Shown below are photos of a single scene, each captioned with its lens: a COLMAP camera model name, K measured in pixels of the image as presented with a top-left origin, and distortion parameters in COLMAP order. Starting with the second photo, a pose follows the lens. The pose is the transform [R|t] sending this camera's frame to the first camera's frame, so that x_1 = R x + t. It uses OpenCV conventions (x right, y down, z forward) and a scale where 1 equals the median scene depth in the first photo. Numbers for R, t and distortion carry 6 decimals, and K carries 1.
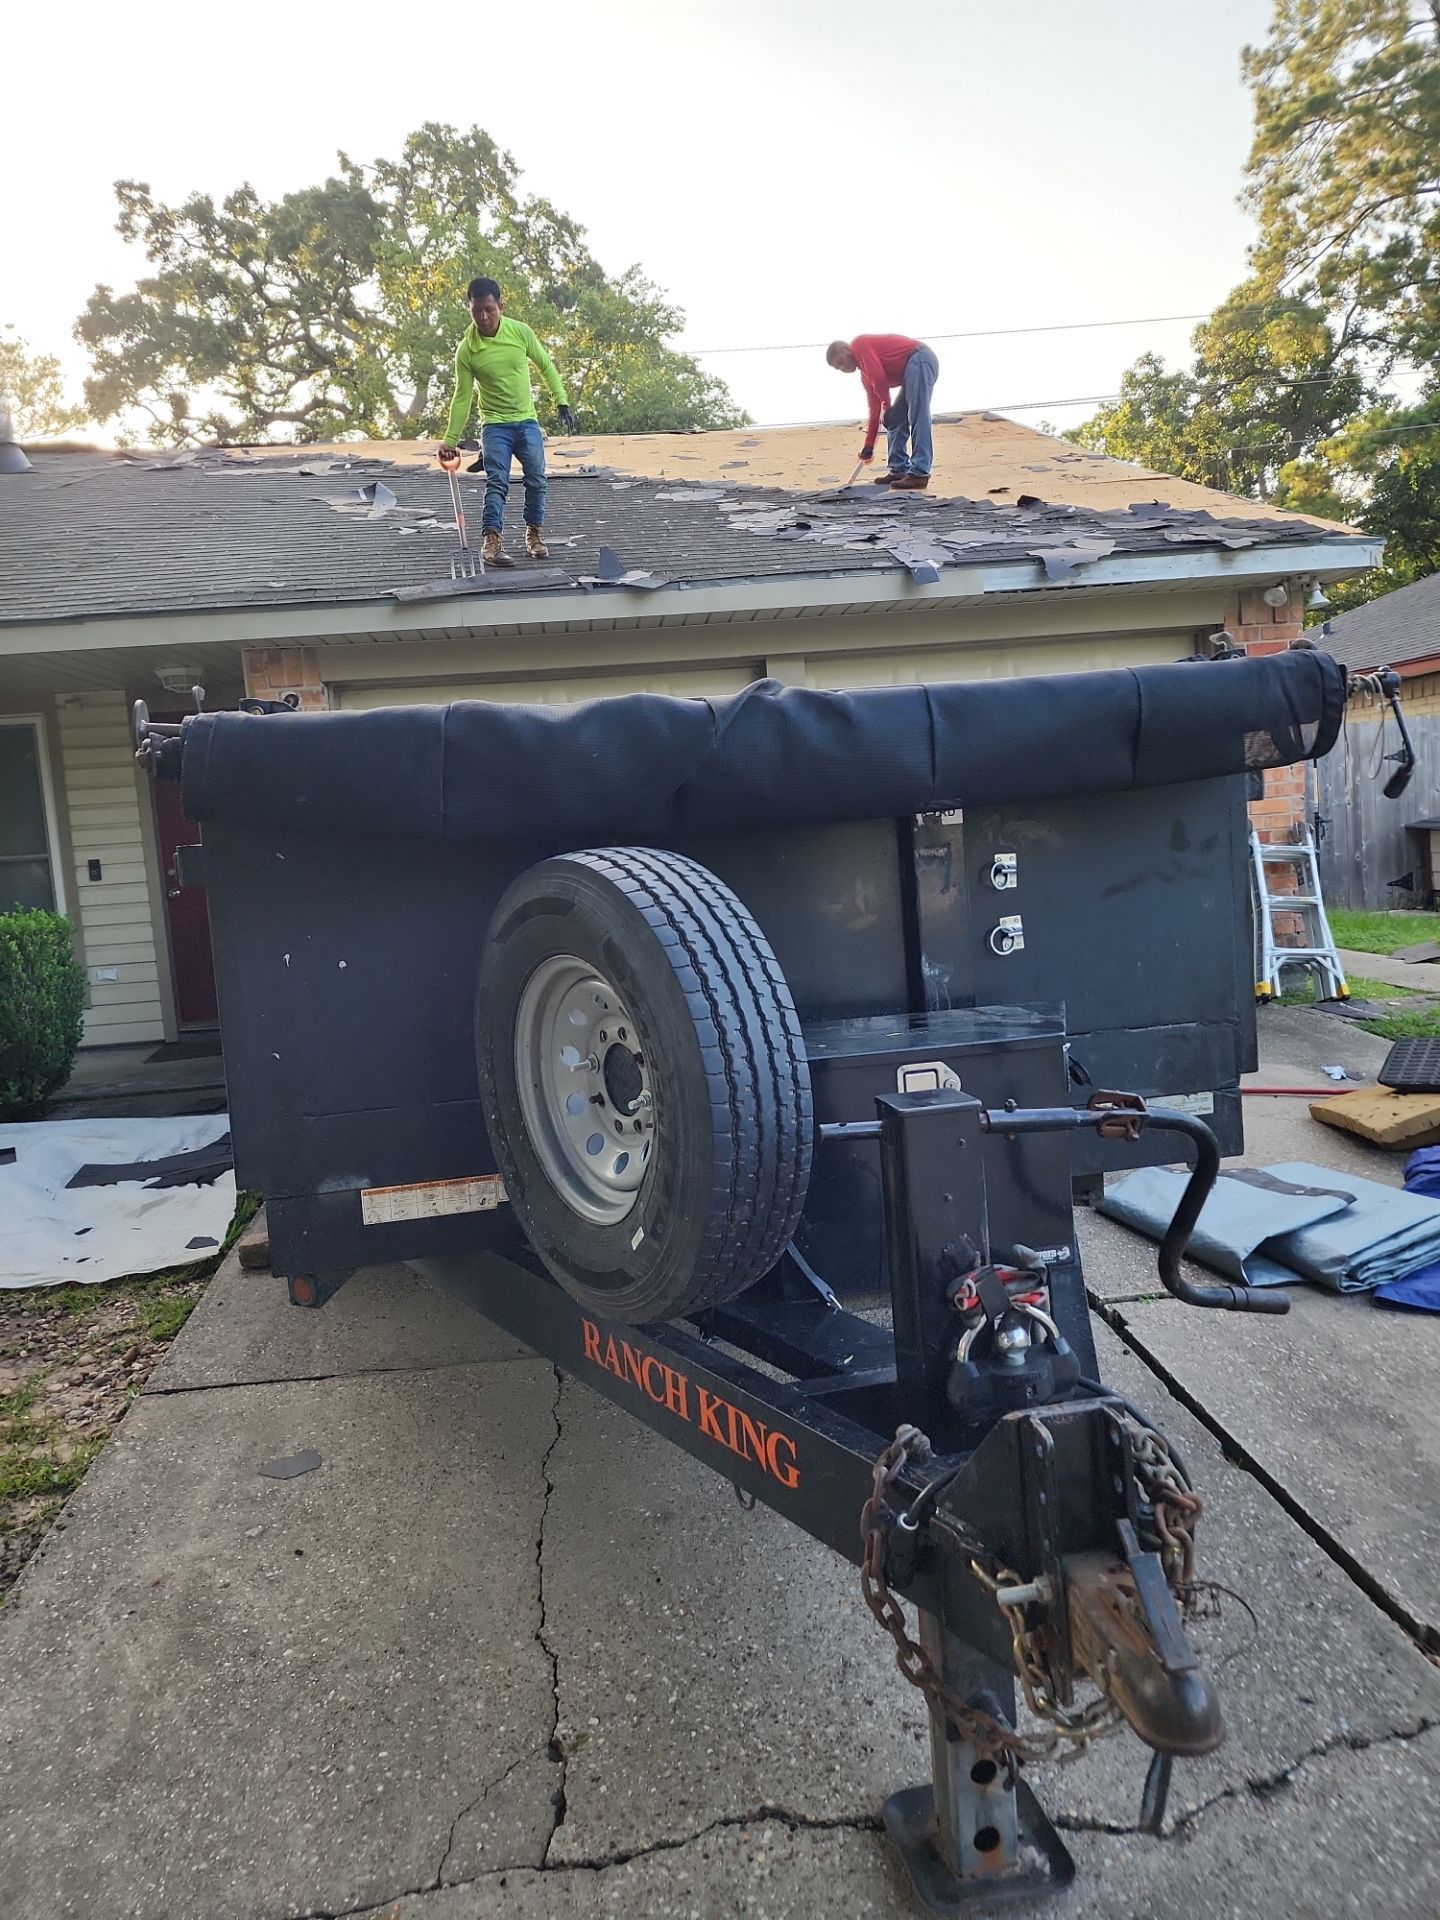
lens RADIAL K [[1302.1, 0, 715.8], [0, 1302.1, 945.2], [0, 0, 1]] dist [0.088974, -0.080668]
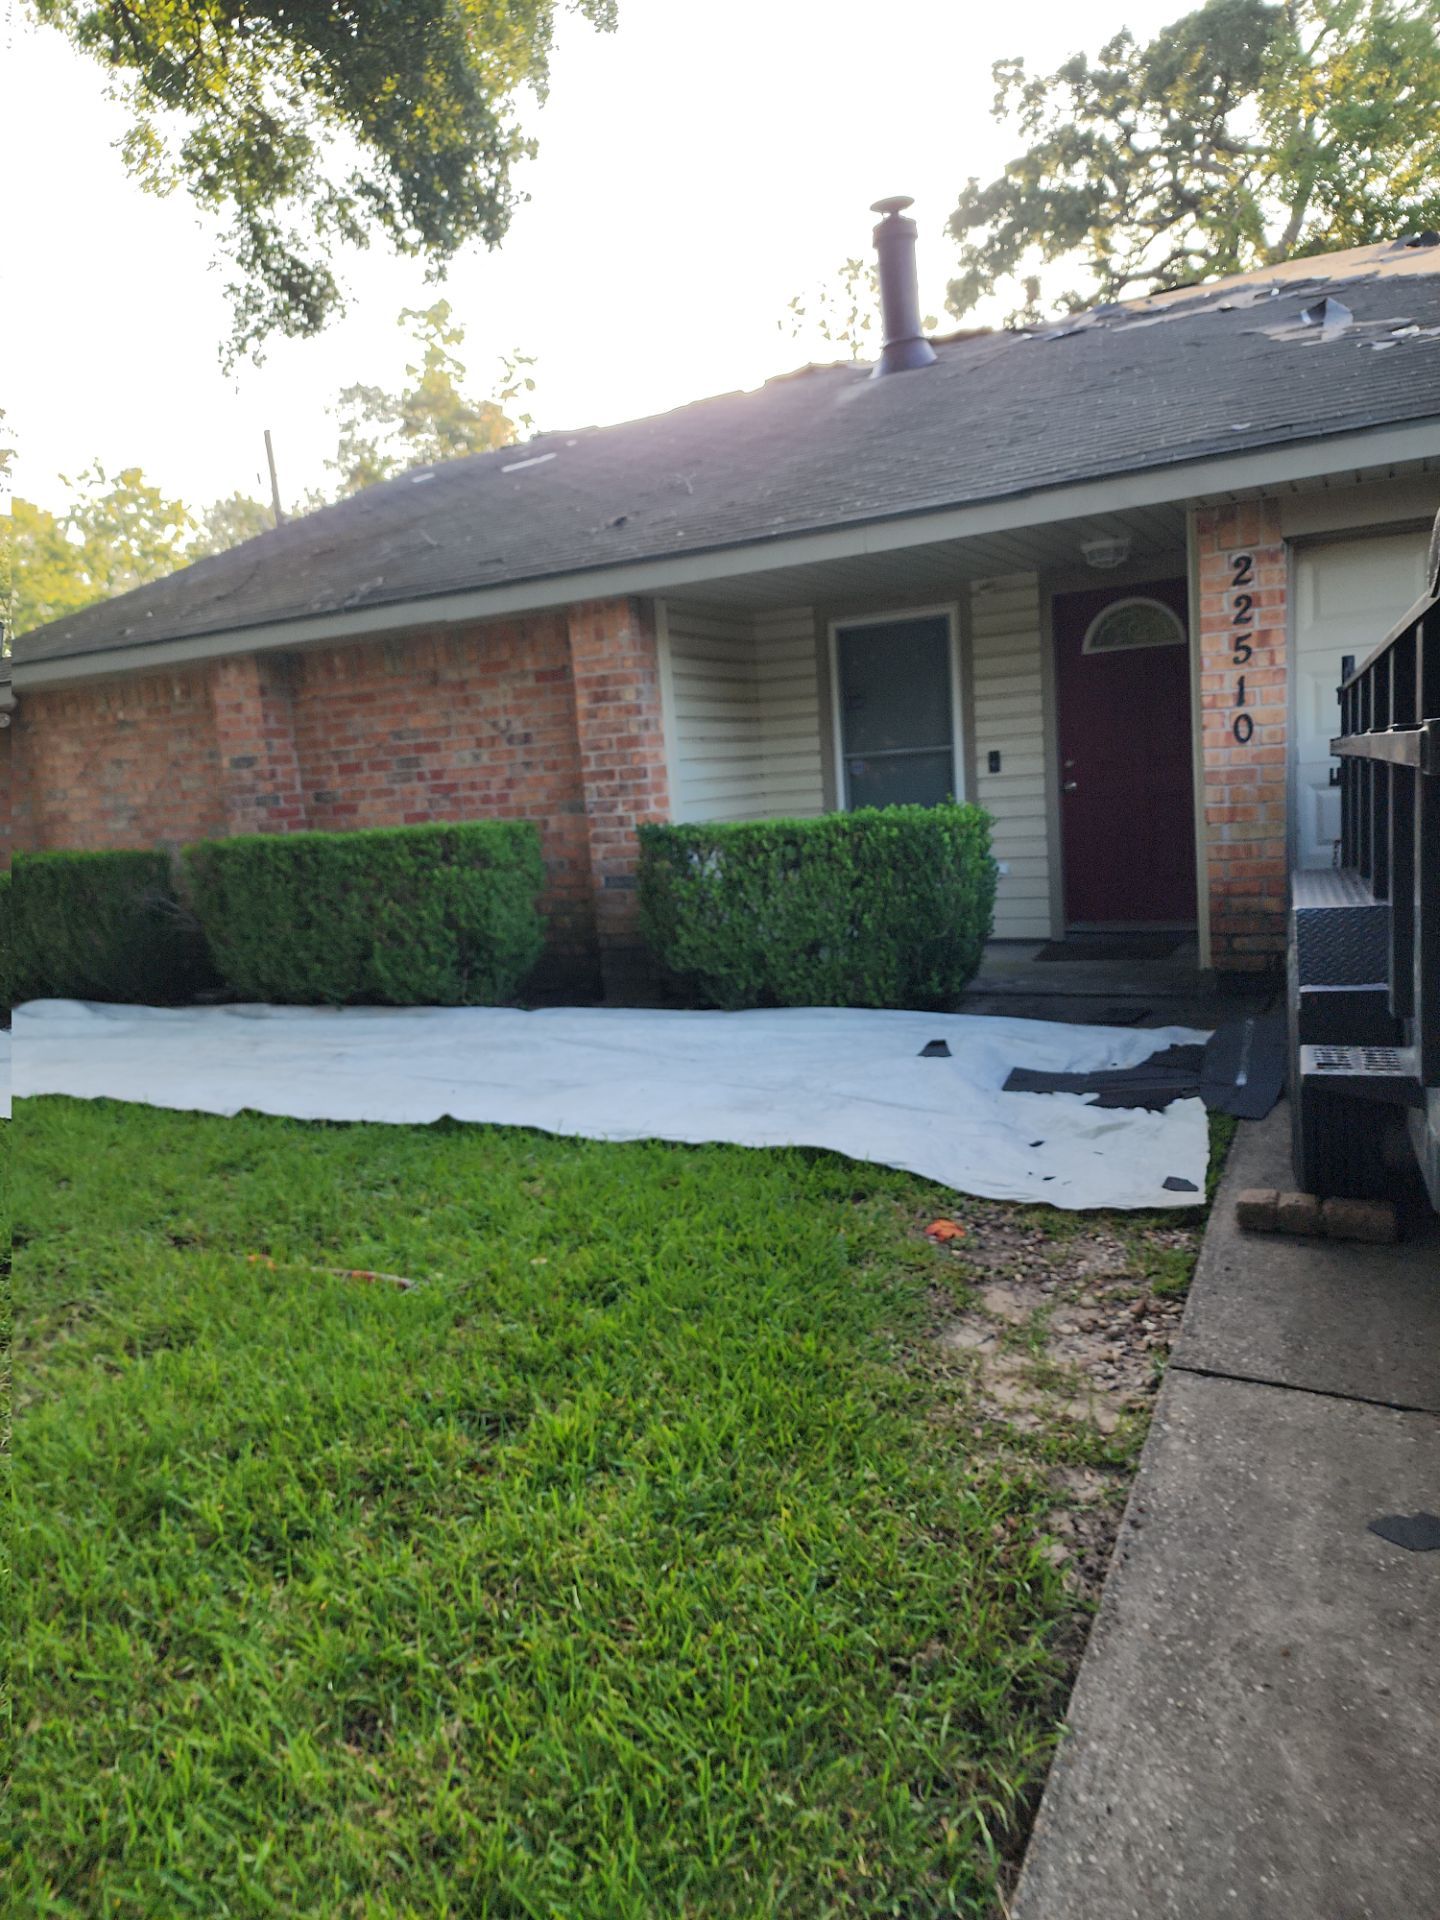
lens RADIAL K [[1293.6, 0, 702.9], [0, 1293.6, 955.1], [0, 0, 1]] dist [0.052290, -0.049207]
pose [[0.836710, 0.085945, -0.540860, -0.115294], [-0.037412, 0.994272, 0.100117, -0.002009], [0.546366, -0.063534, 0.835133, 0.061931]]
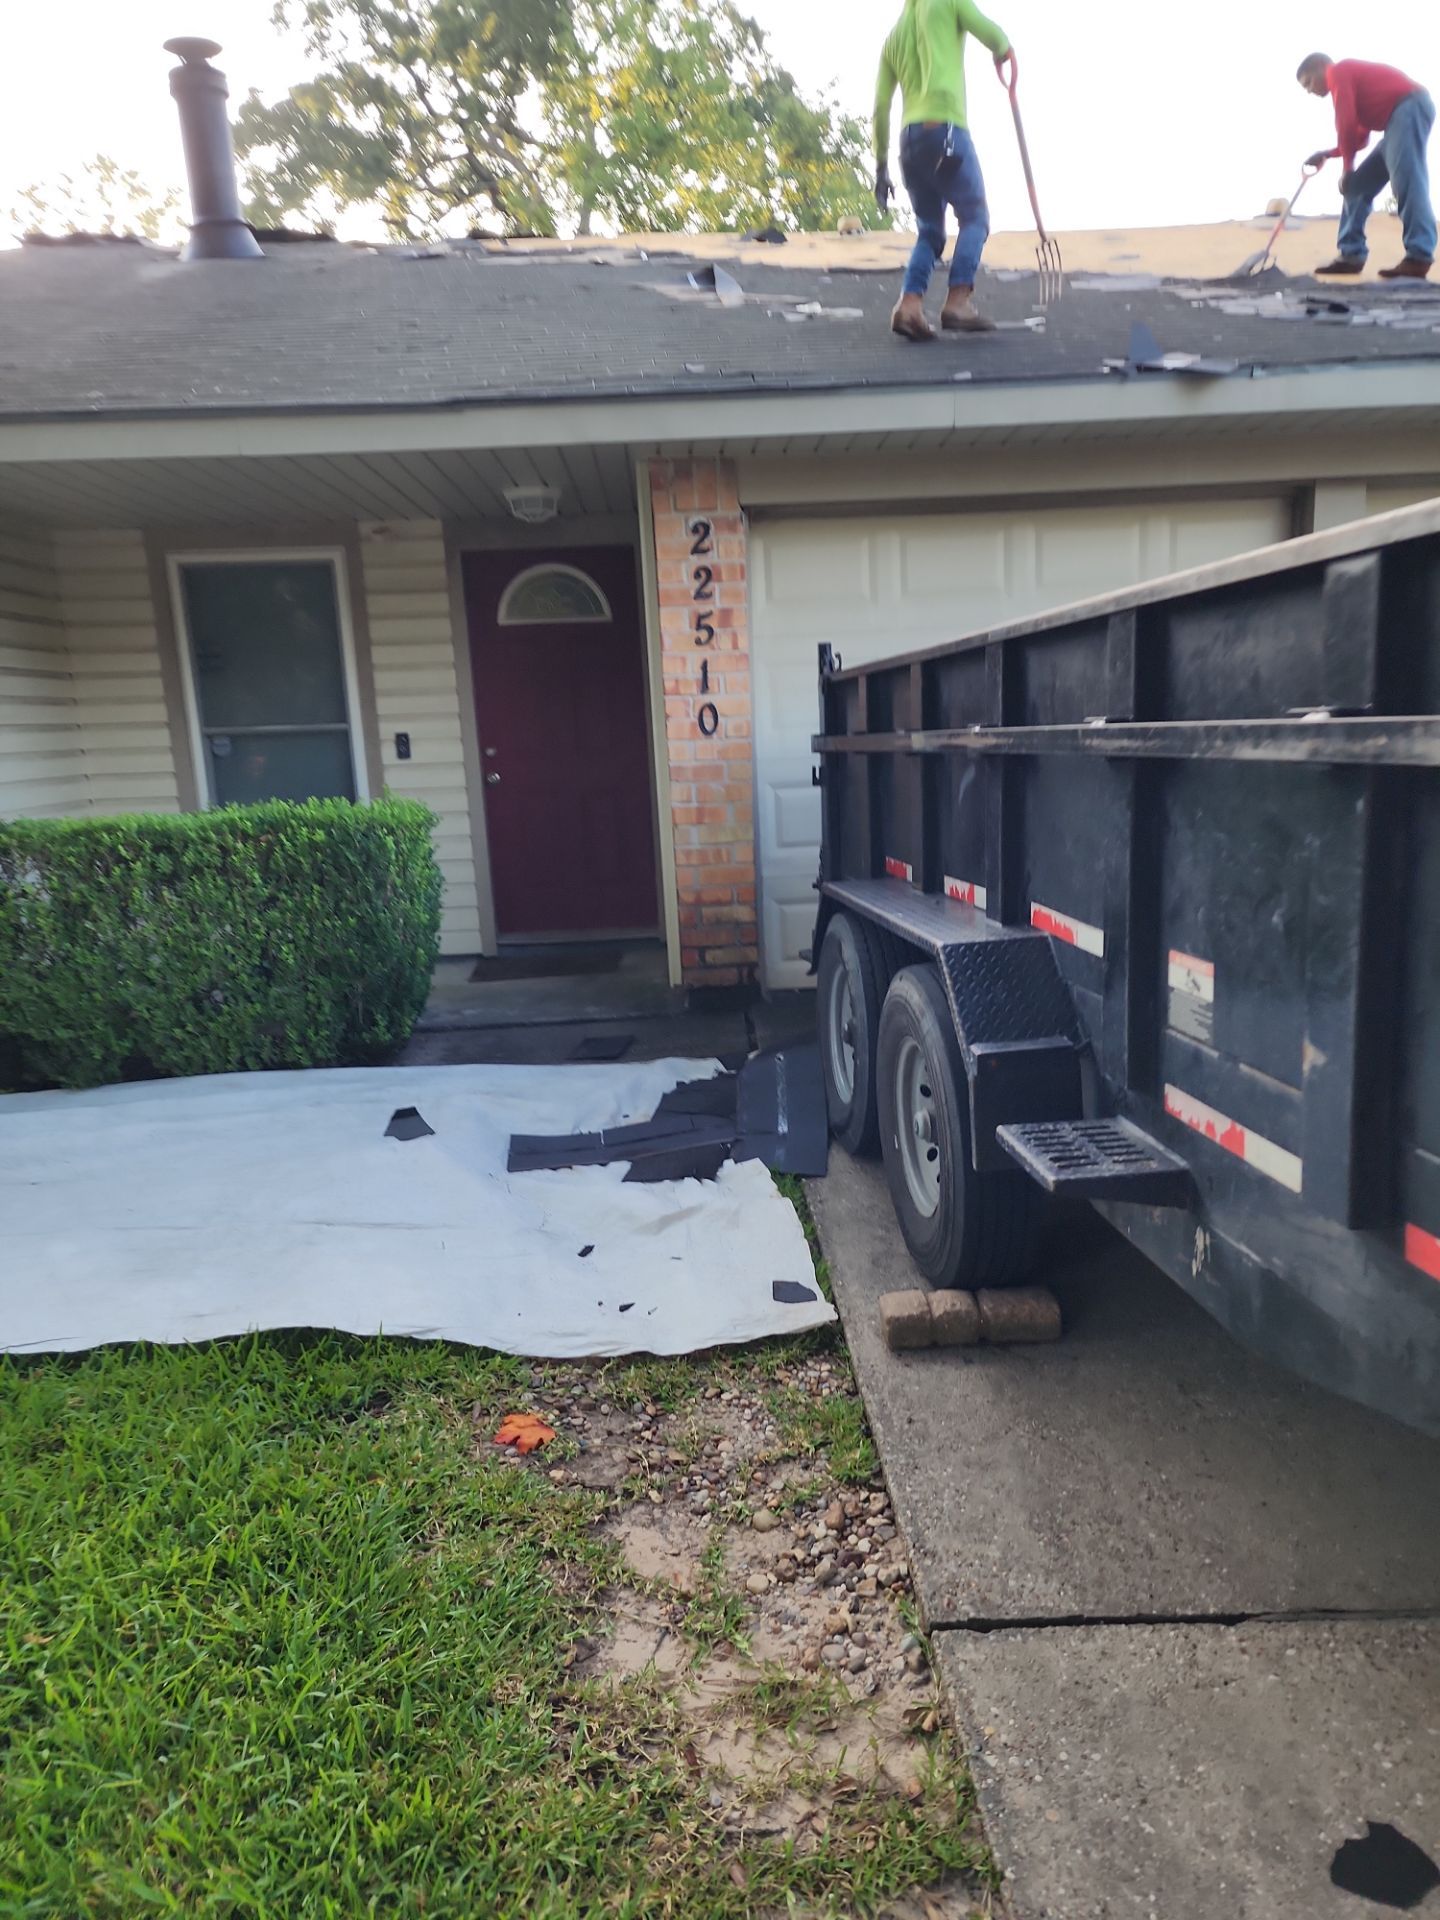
lens RADIAL K [[1257.9, 0, 720.9], [0, 1257.9, 971.7], [0, 0, 1]] dist [0.085860, -0.068762]
pose [[0.998732, 0.038378, -0.032593, -0.240746], [-0.034721, 0.993740, 0.106181, -0.007625], [0.036464, -0.104914, 0.993813, 0.206005]]
